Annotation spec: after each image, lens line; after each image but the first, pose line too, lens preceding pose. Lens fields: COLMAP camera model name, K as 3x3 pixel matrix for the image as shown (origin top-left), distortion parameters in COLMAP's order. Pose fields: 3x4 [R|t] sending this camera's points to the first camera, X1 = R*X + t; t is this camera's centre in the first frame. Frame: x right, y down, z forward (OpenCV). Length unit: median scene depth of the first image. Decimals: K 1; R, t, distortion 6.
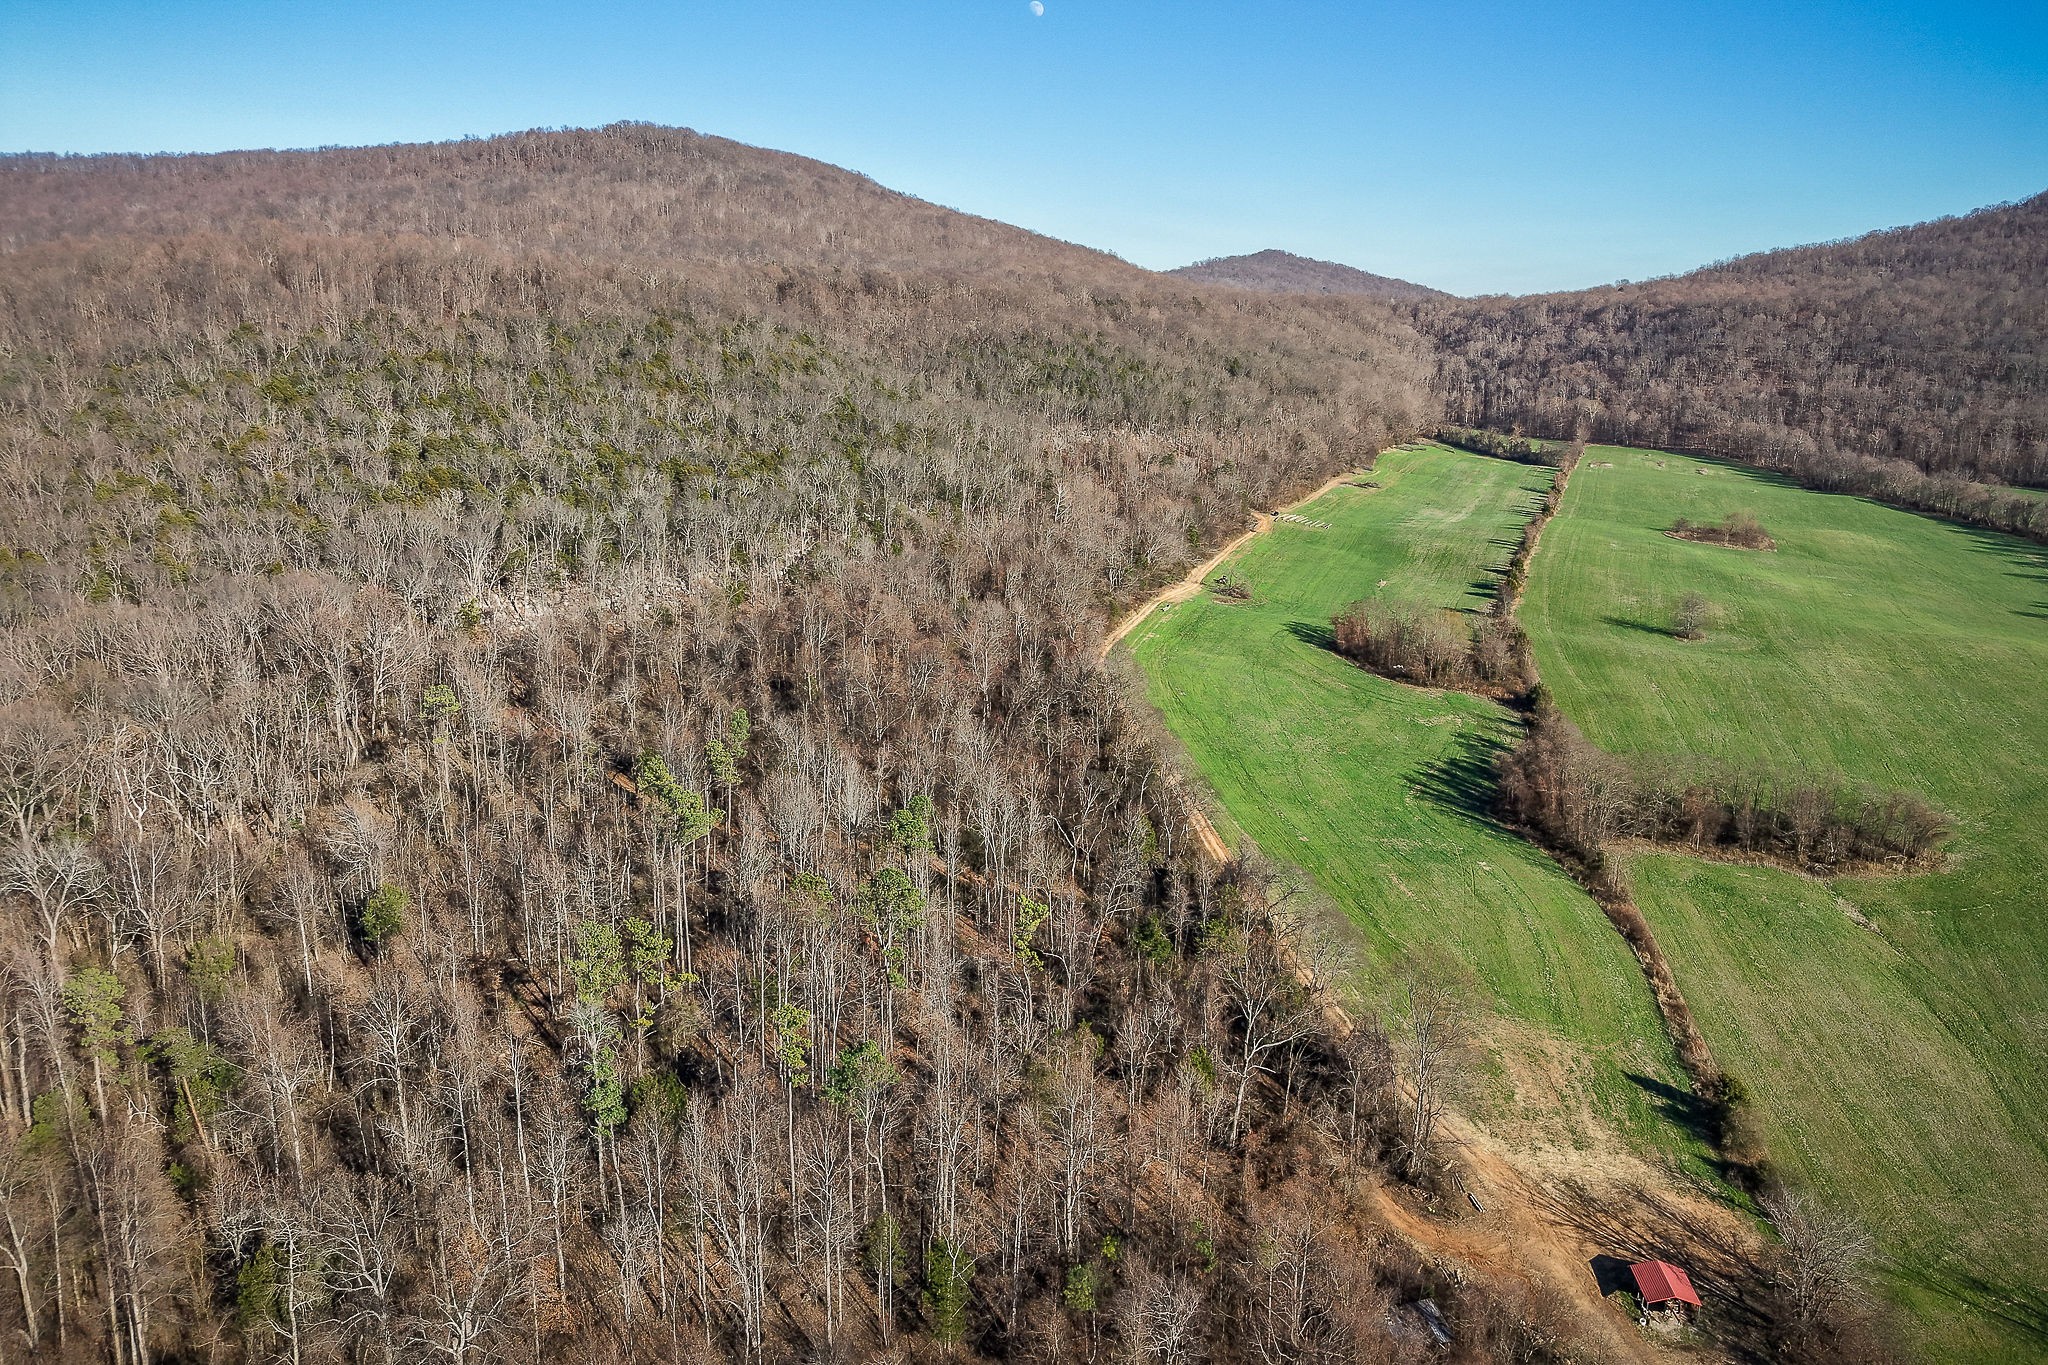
lens RADIAL K [[1457.5, 0, 1024.0], [0, 1457.5, 682.5], [0, 0, 1]] dist [0.001816, -0.048367]
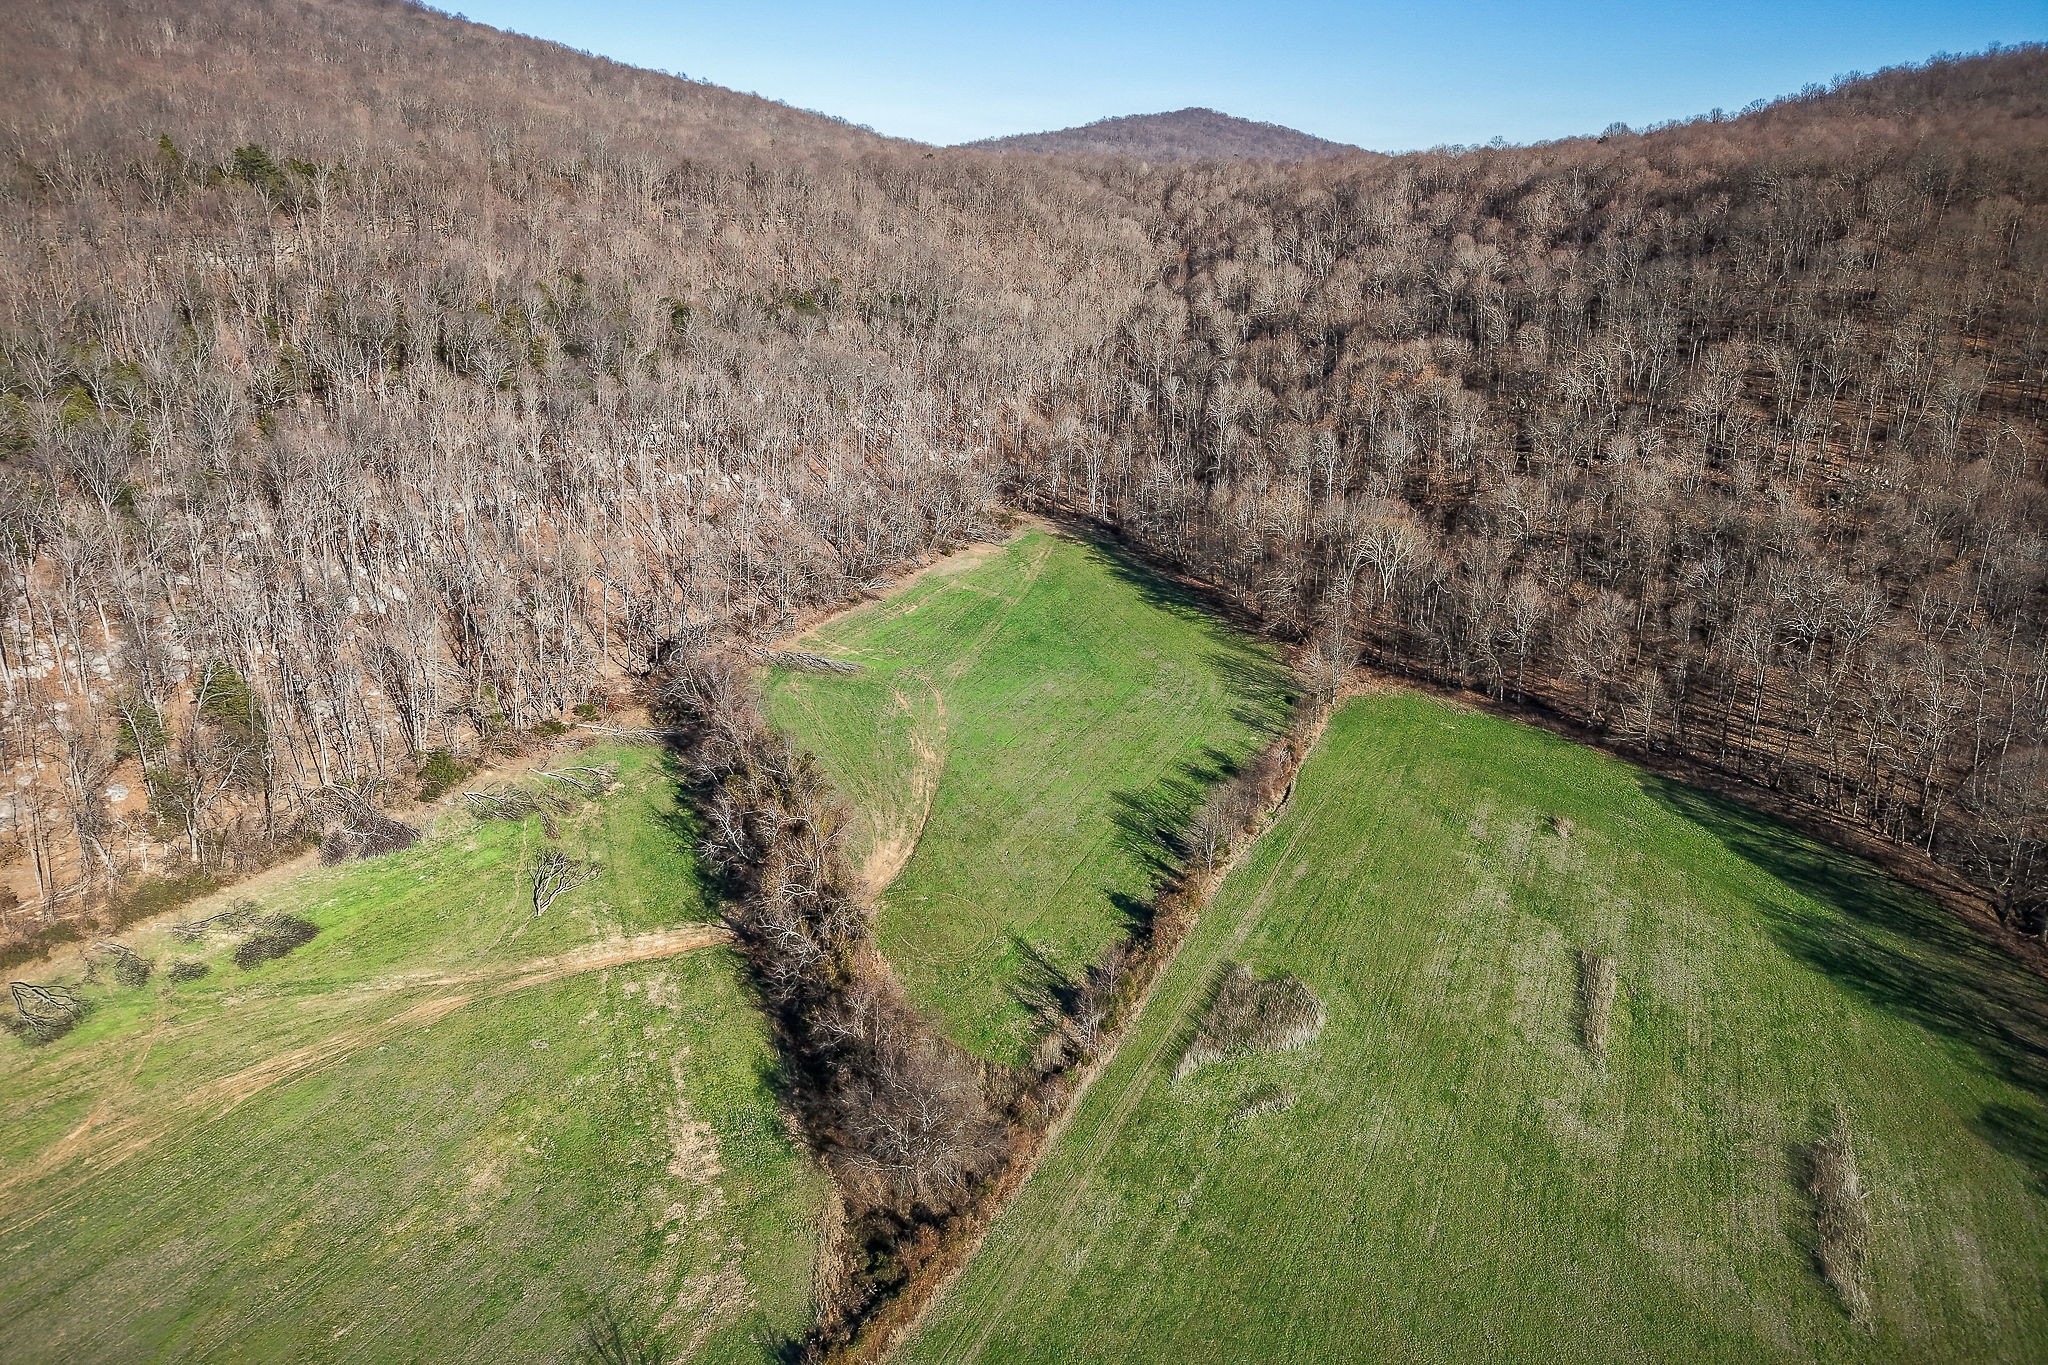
lens RADIAL K [[1244.1, 0, 1024.0], [0, 1244.1, 631.5], [0, 0, 1]] dist [0.001989, 0.001672]
pose [[0.997467, 0.024081, -0.066930, 0.311654], [-0.017671, 0.995343, 0.094760, -0.179505], [0.068901, -0.093337, 0.993248, 0.698680]]
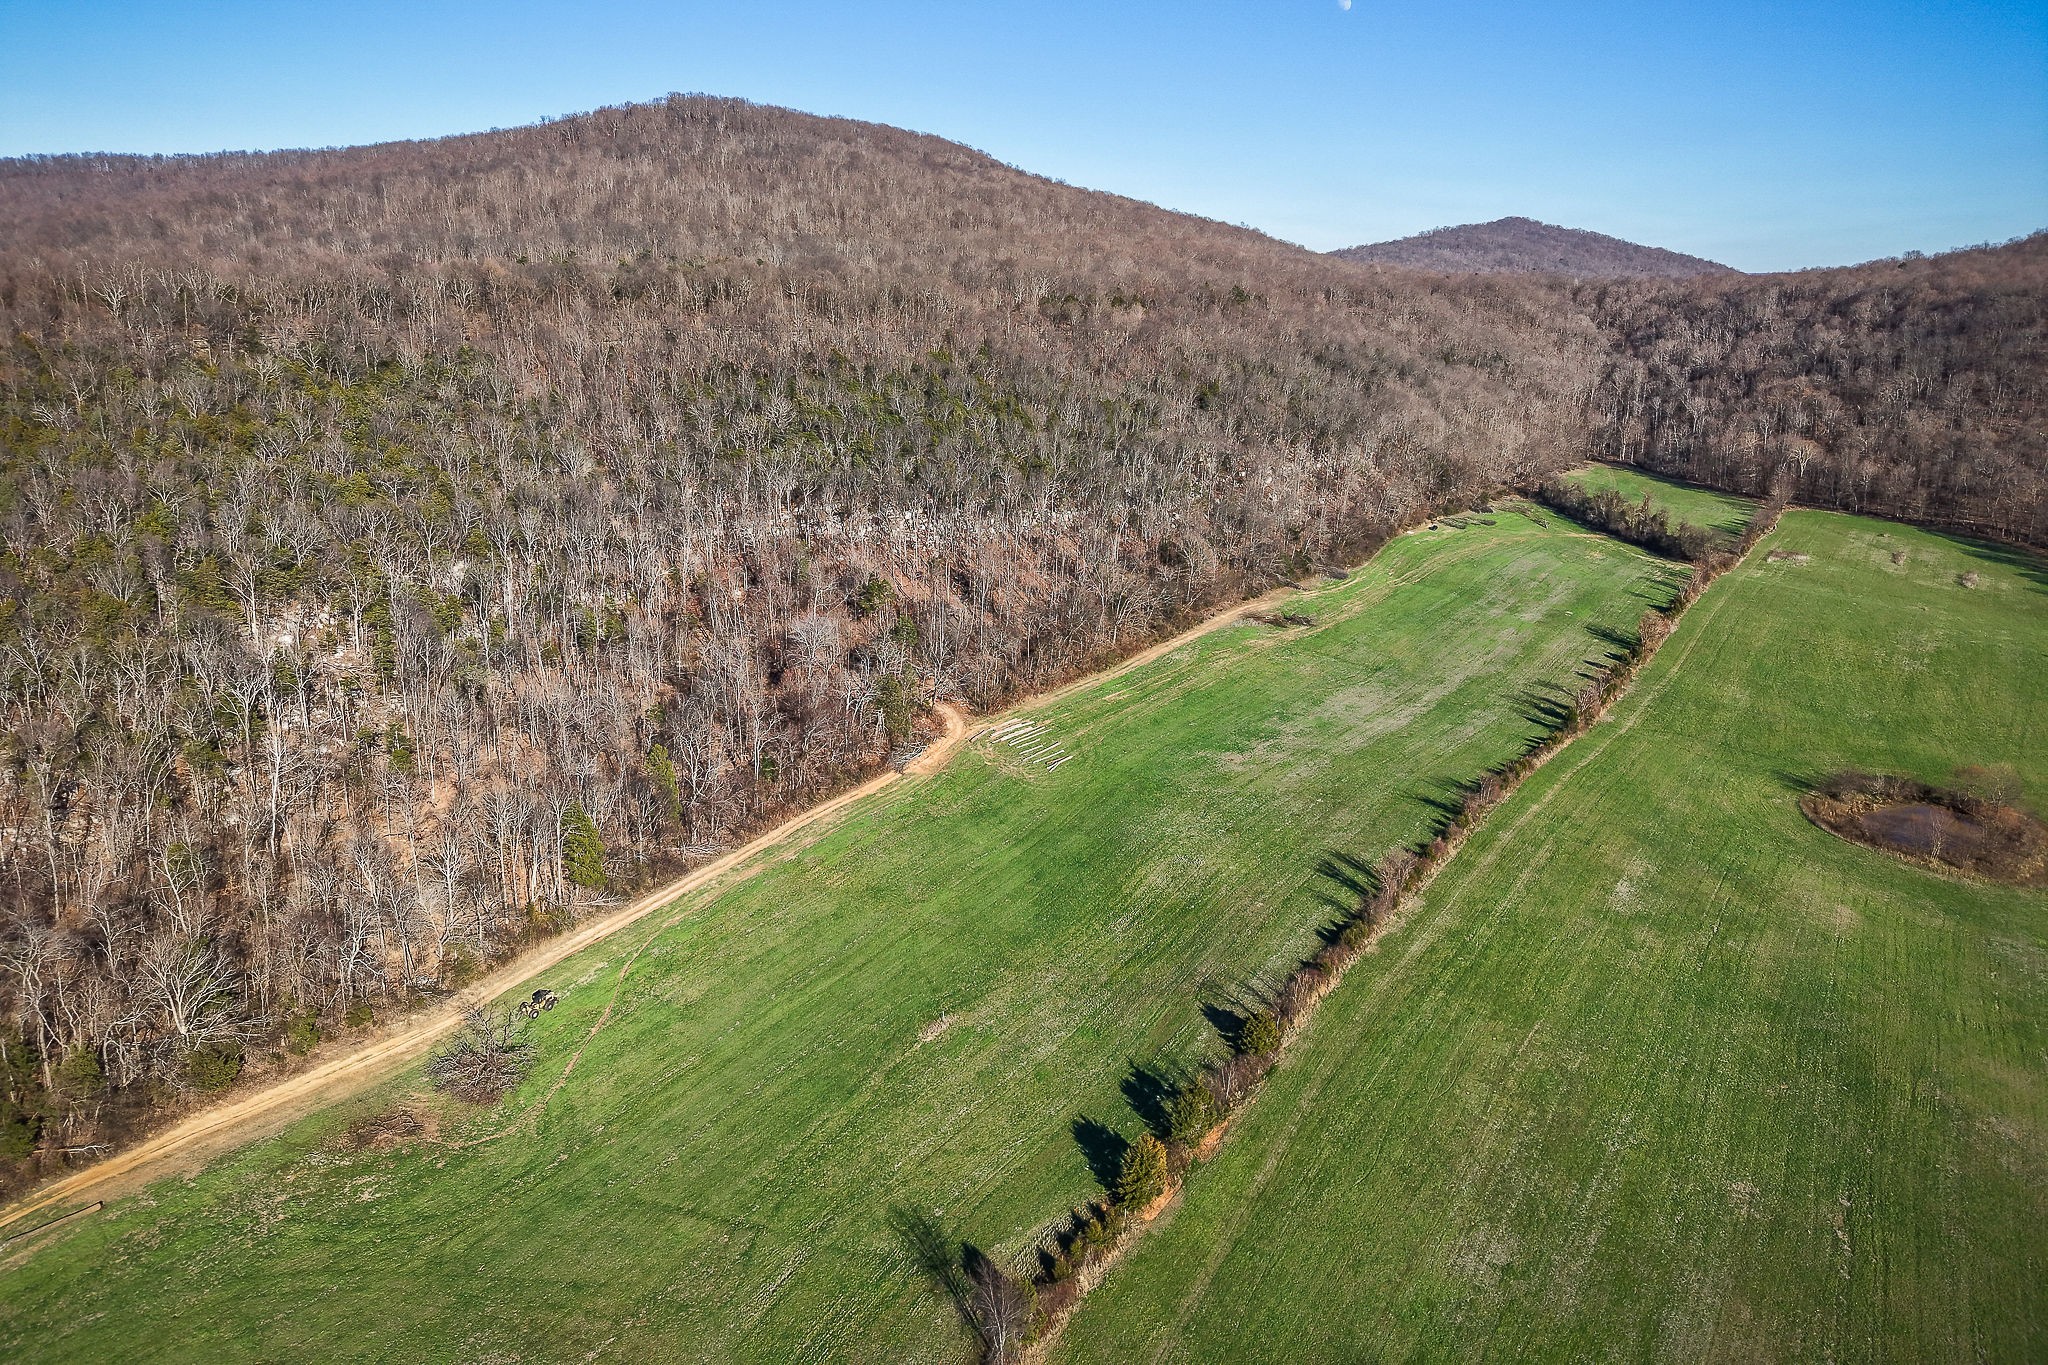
lens RADIAL K [[1293.6, 0, 985.2], [0, 1293.6, 645.2], [0, 0, 1]] dist [-0.023681, 0.003060]
pose [[0.965592, 0.059771, -0.253099, 0.168495], [-0.052770, 0.998015, 0.034365, -0.093321], [0.254650, -0.019827, 0.966830, 0.309573]]
